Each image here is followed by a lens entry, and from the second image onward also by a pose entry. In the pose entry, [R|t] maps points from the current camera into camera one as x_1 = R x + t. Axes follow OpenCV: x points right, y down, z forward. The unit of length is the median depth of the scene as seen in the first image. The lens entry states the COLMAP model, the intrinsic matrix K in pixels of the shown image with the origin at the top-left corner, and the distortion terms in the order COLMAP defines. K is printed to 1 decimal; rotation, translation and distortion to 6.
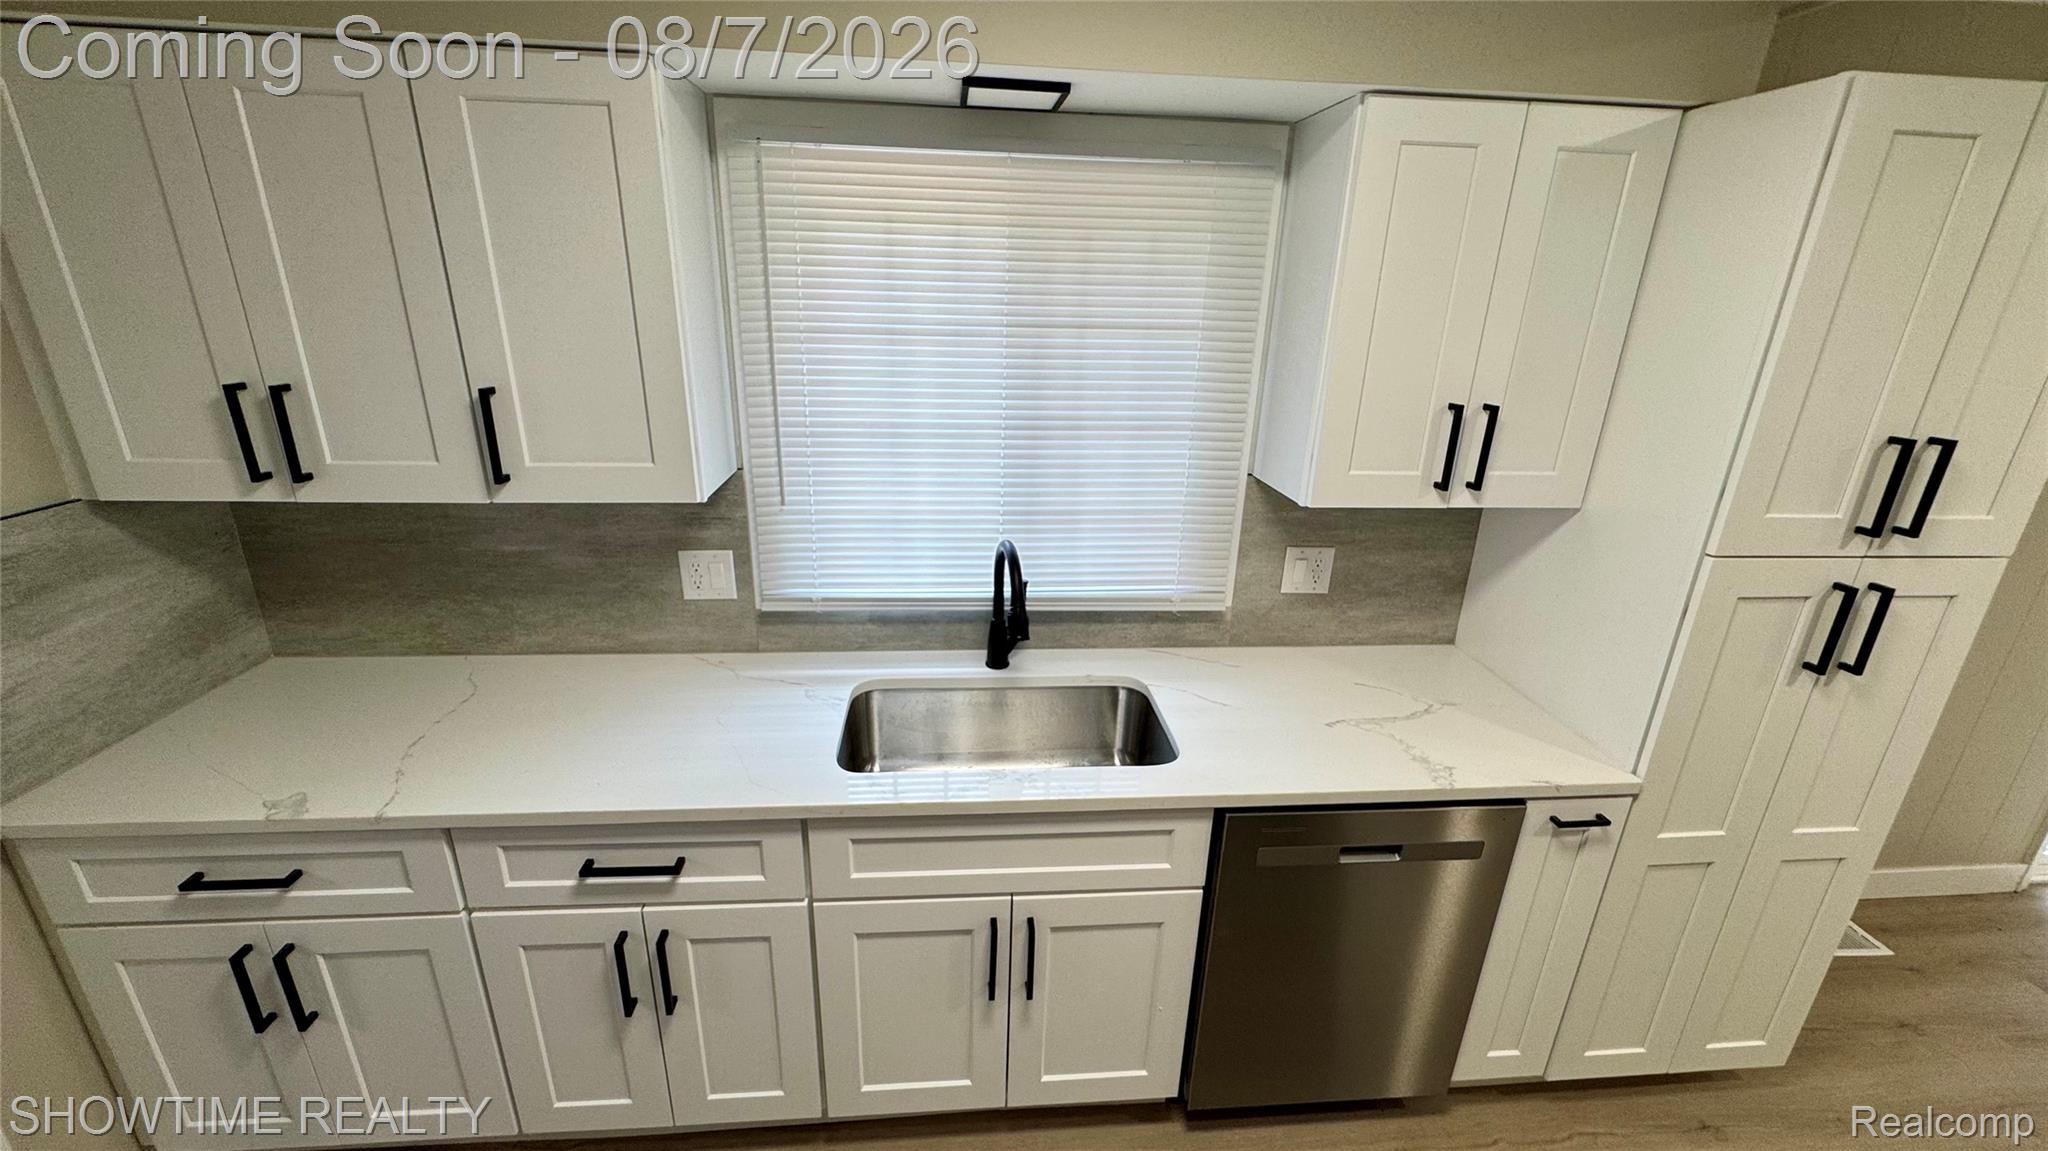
lens RADIAL K [[822.2, 0, 1024.0], [0, 822.2, 575.5], [0, 0, 1]] dist [-0.002590, -0.000356]
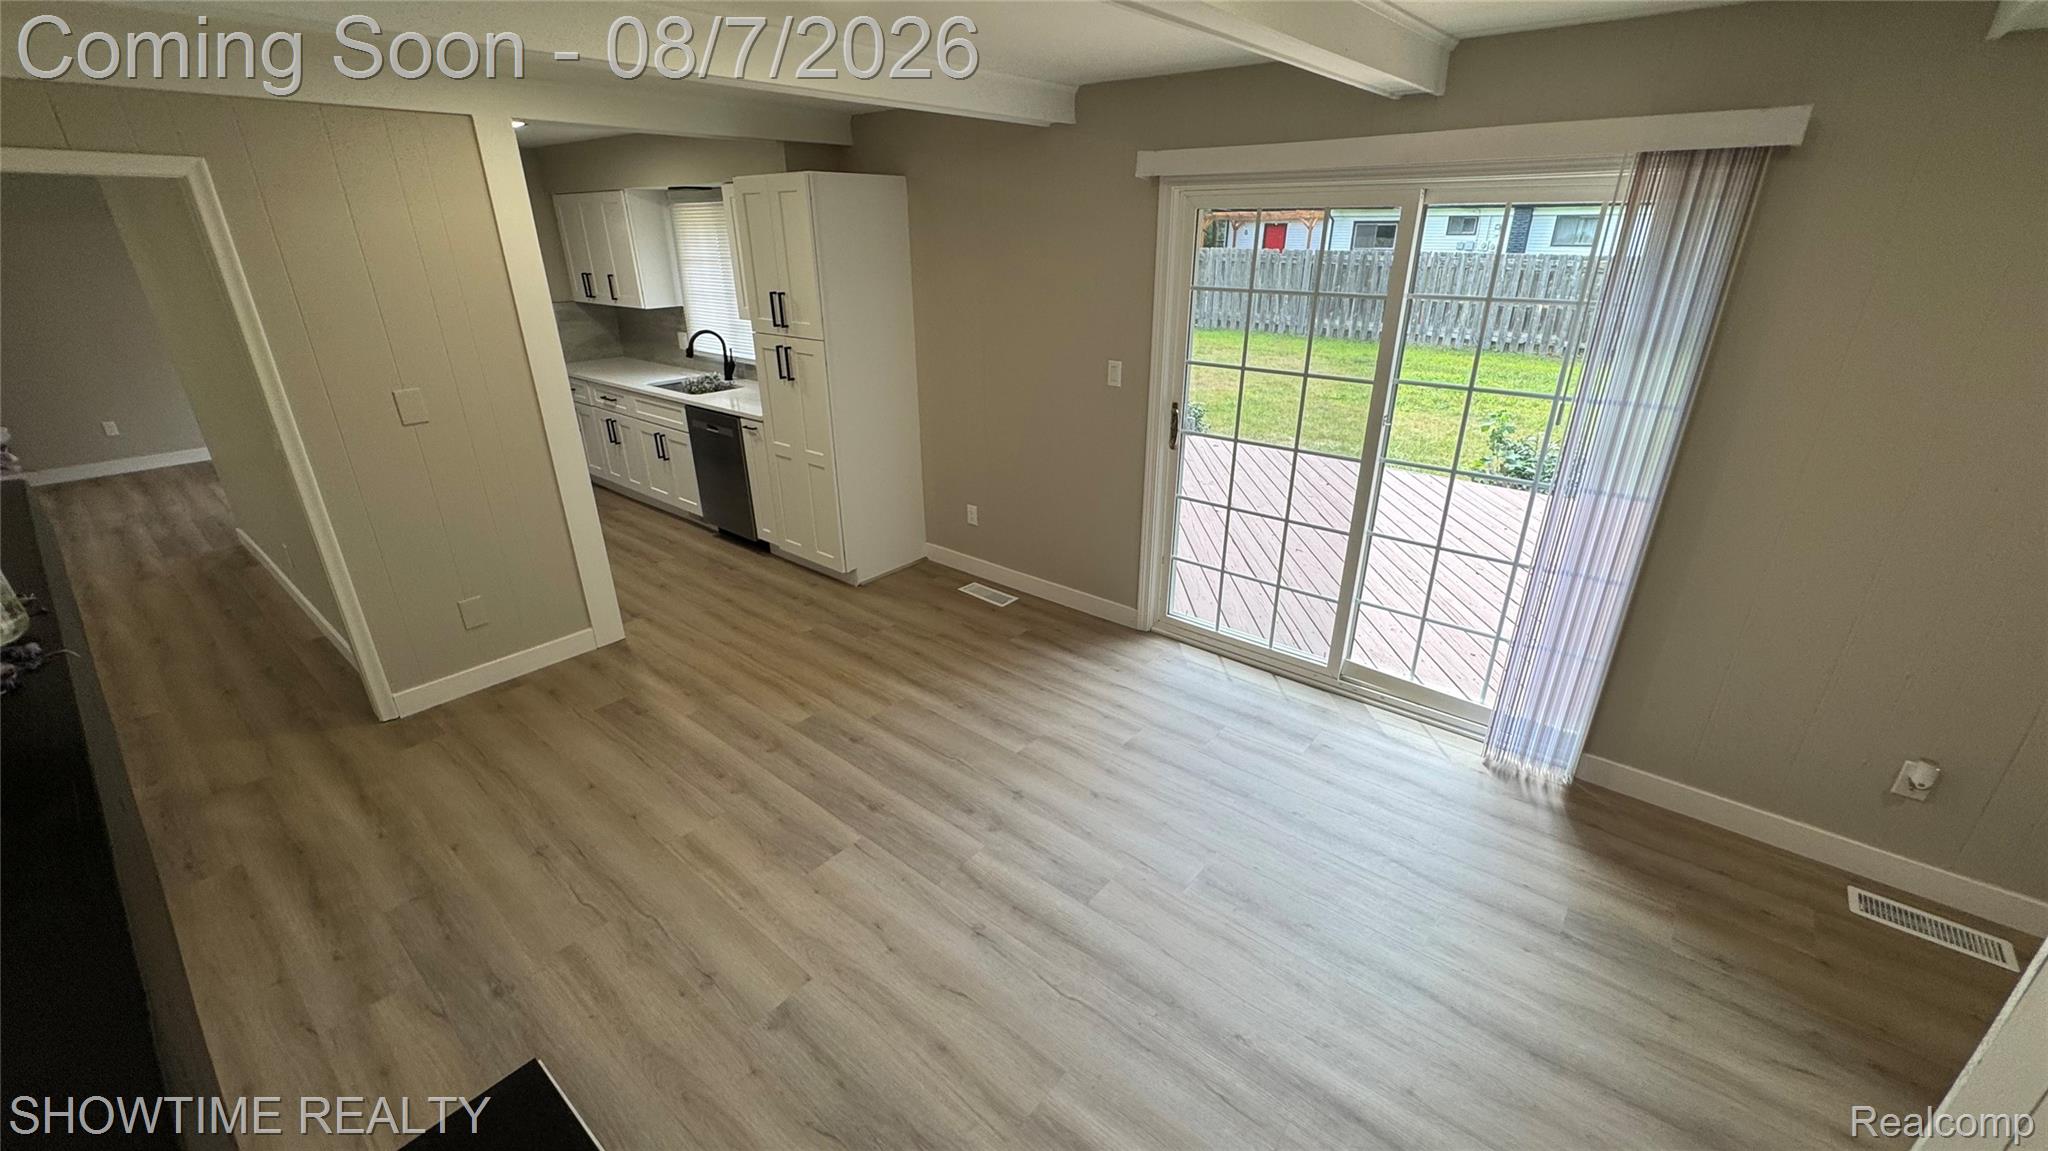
lens RADIAL K [[822.2, 0, 1024.0], [0, 822.2, 575.5], [0, 0, 1]] dist [-0.002590, -0.000356]
pose [[0.703108, 0.246618, -0.666948, 3.216699], [-0.213893, 0.967844, 0.132391, 0.193622], [0.678151, 0.049570, 0.733249, -0.418534]]
